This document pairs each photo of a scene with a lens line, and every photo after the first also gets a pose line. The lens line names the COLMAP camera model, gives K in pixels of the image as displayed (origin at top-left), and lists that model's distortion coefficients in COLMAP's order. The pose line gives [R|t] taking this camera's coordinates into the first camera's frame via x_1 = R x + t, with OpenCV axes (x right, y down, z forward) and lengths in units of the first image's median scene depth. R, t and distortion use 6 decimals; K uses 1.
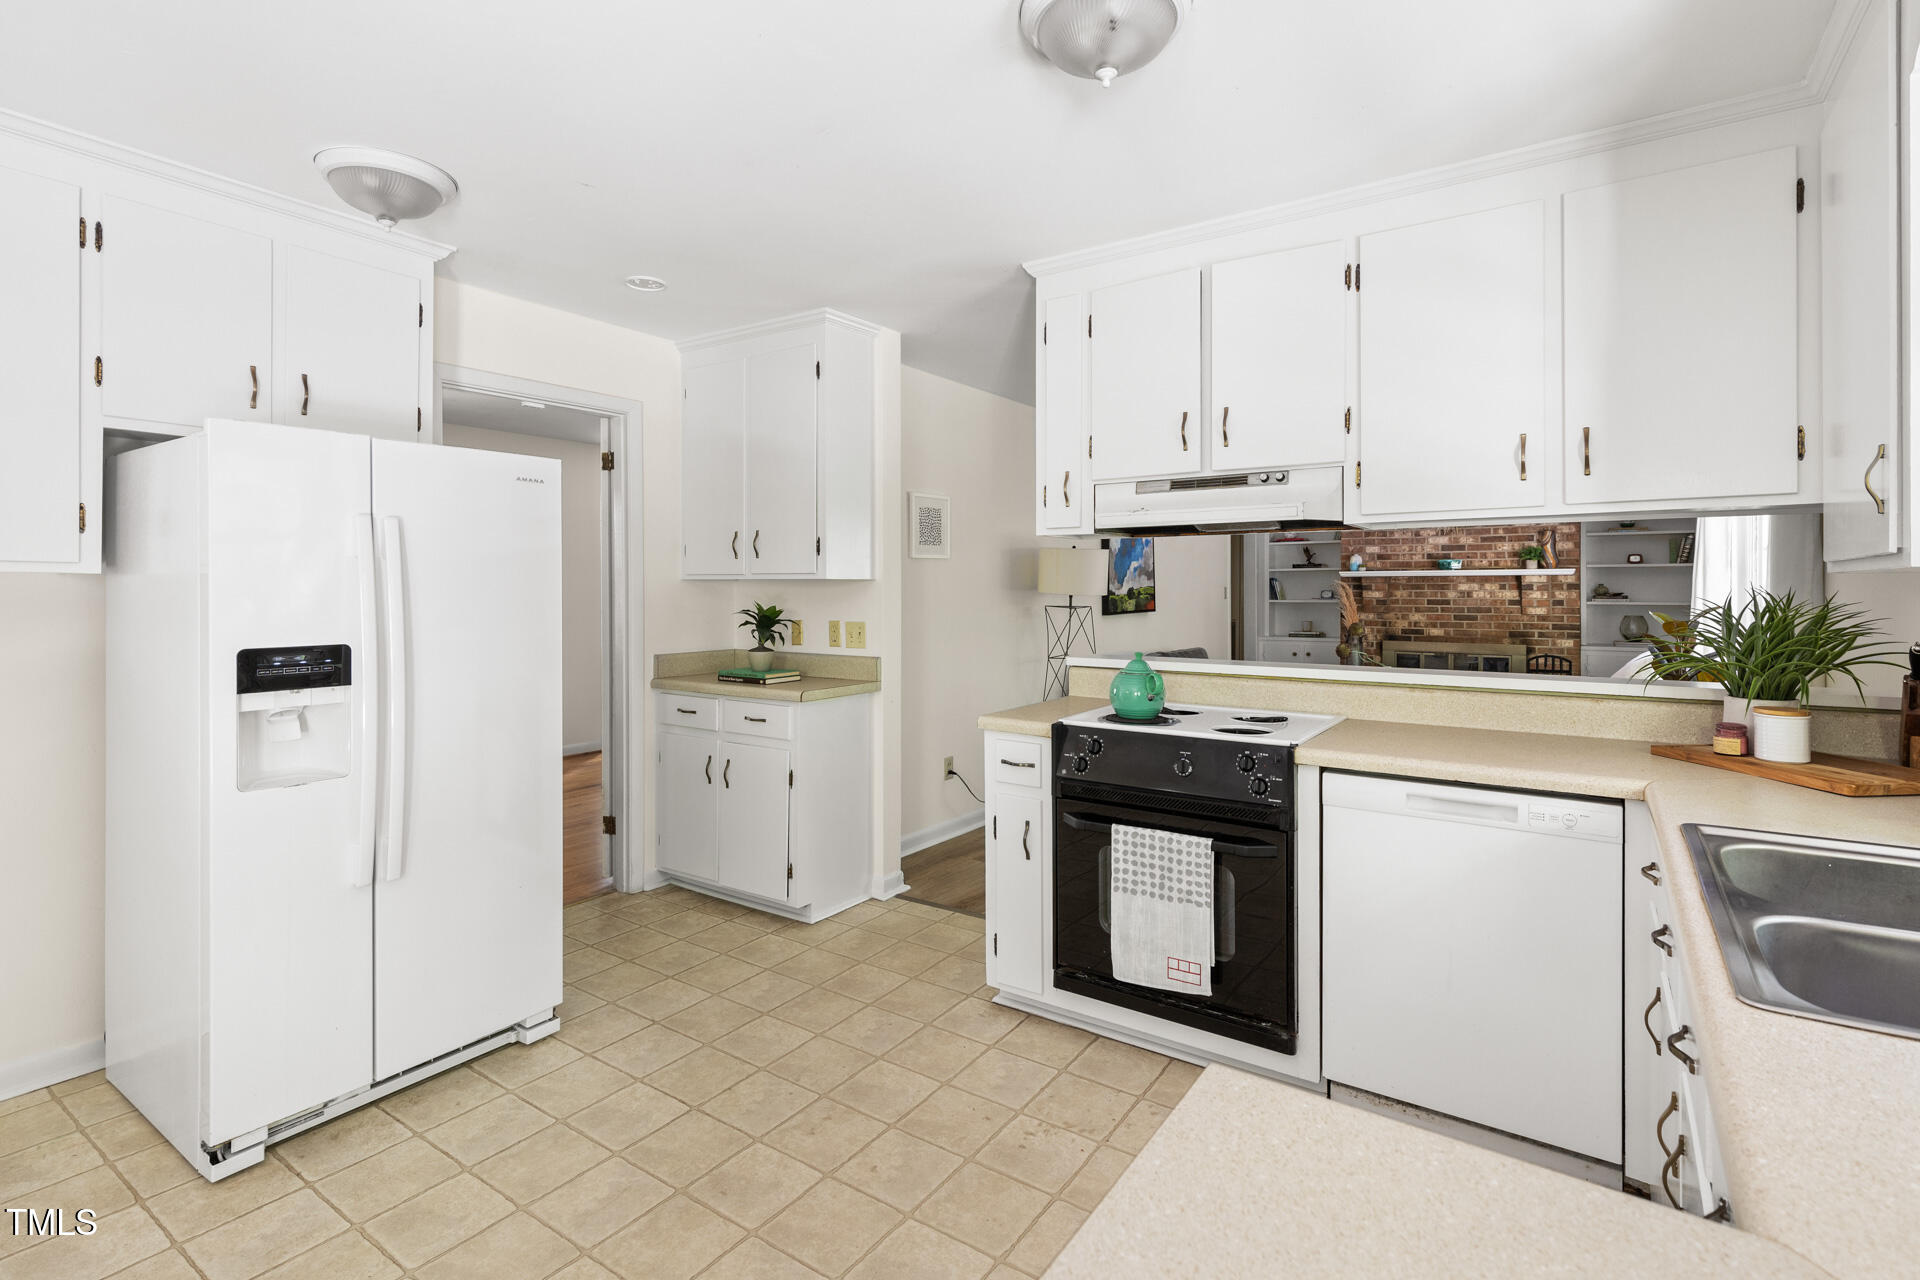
lens RADIAL K [[881.0, 0, 1006.6], [0, 881.0, 587.0], [0, 0, 1]] dist [0.001192, -0.000088]
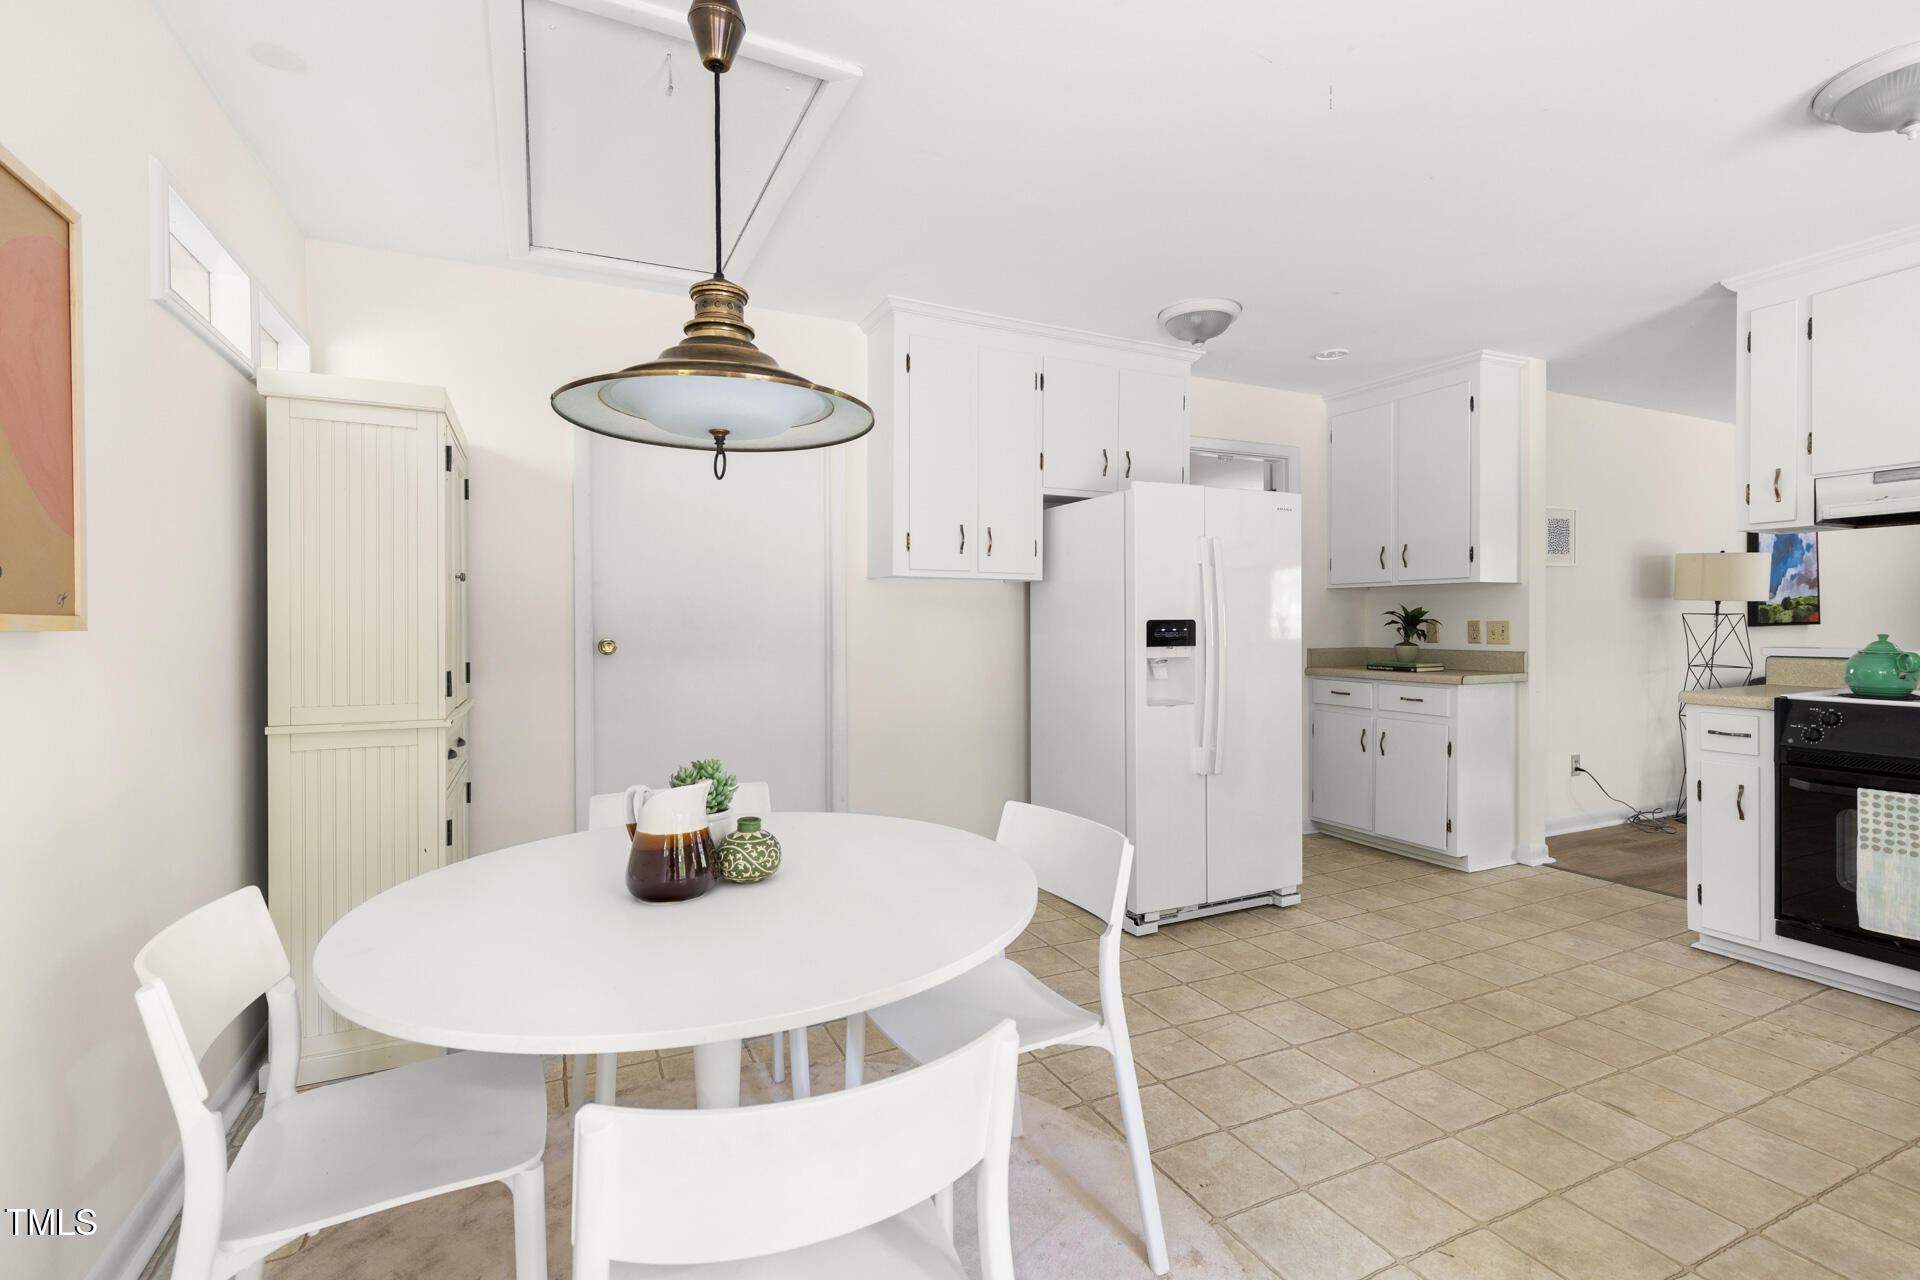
lens RADIAL K [[881.0, 0, 960.1], [0, 881.0, 633.8], [0, 0, 1]] dist [0.001192, -0.000088]
pose [[0.854626, 0.003638, -0.519232, -0.235505], [0.000815, 0.999965, 0.008349, 0.061894], [0.519244, -0.007558, 0.854593, -0.451698]]
